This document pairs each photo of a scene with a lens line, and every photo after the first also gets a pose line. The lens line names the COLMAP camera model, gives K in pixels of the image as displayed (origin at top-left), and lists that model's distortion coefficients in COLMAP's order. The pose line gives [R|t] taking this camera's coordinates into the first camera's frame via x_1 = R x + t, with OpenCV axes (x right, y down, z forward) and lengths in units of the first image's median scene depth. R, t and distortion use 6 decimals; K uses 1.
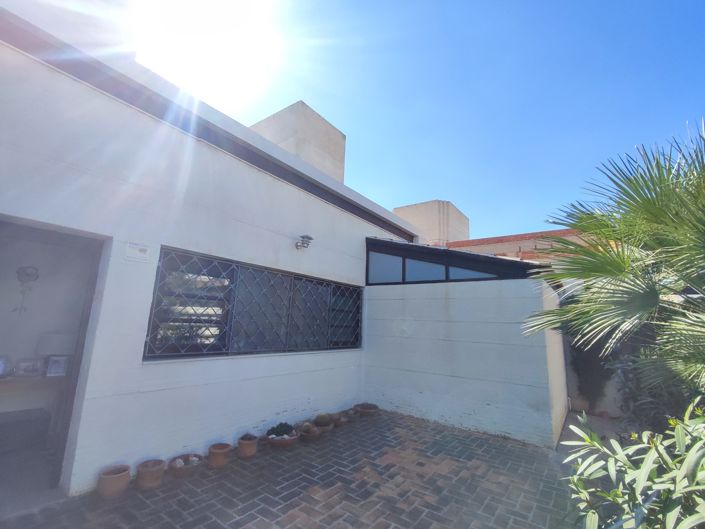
lens RADIAL K [[324.4, 0, 356.3], [0, 324.4, 260.9], [0, 0, 1]] dist [-0.001082, 0.000261]
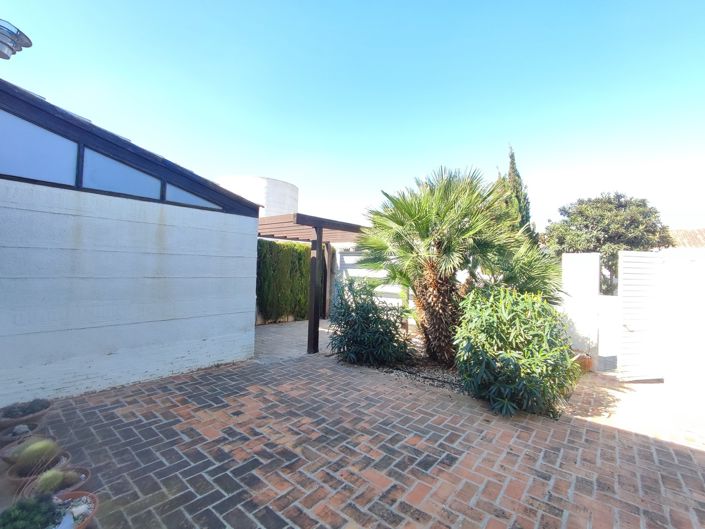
lens RADIAL K [[324.4, 0, 356.3], [0, 324.4, 260.9], [0, 0, 1]] dist [-0.001082, 0.000261]
pose [[0.060657, -0.013219, 0.998071, -0.690819], [-0.211507, 0.977036, 0.025795, 0.124356], [-0.975493, -0.212663, 0.056468, 0.735905]]
